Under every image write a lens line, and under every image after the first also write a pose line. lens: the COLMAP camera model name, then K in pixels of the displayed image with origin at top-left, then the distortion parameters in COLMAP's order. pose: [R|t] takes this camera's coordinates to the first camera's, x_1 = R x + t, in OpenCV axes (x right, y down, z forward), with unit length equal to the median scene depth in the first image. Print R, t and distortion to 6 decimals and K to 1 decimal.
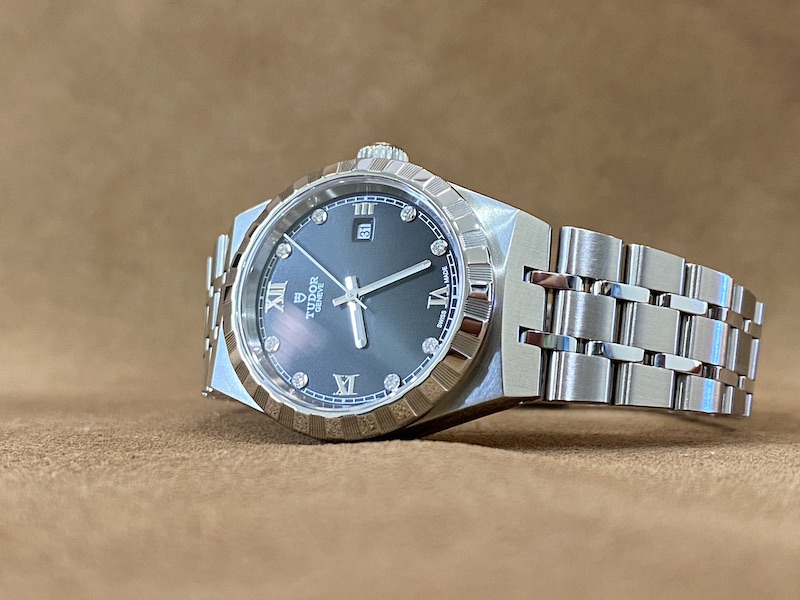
lens RADIAL K [[1180.6, 0, 400.0], [0, 1180.6, 300.0], [0, 0, 1]] dist [0.000923, 0.029850]
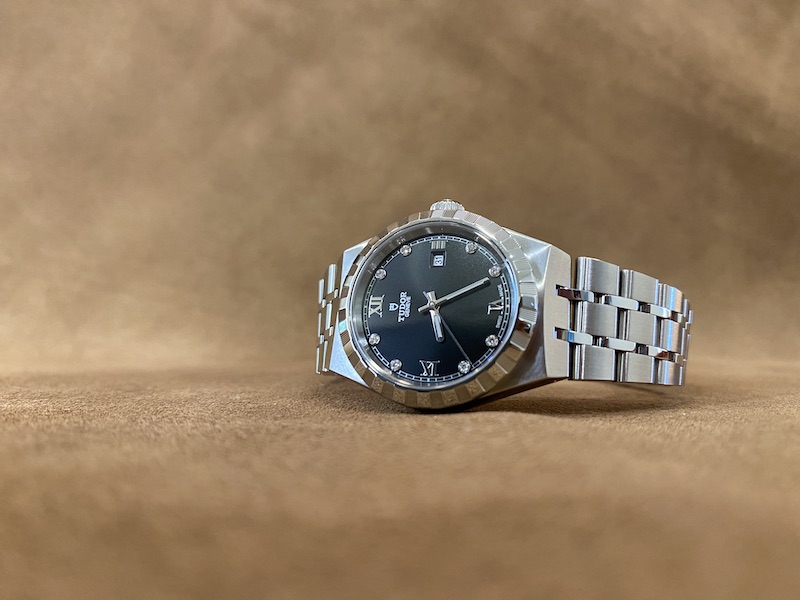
lens RADIAL K [[608.9, 0, 400.0], [0, 608.9, 300.0], [0, 0, 1]] dist [-0.004221, -0.002802]
pose [[0.999139, 0.000816, 0.041487, -0.107239], [-0.000067, 0.999837, -0.018053, 0.003220], [-0.041495, 0.018034, 0.998976, 0.264116]]
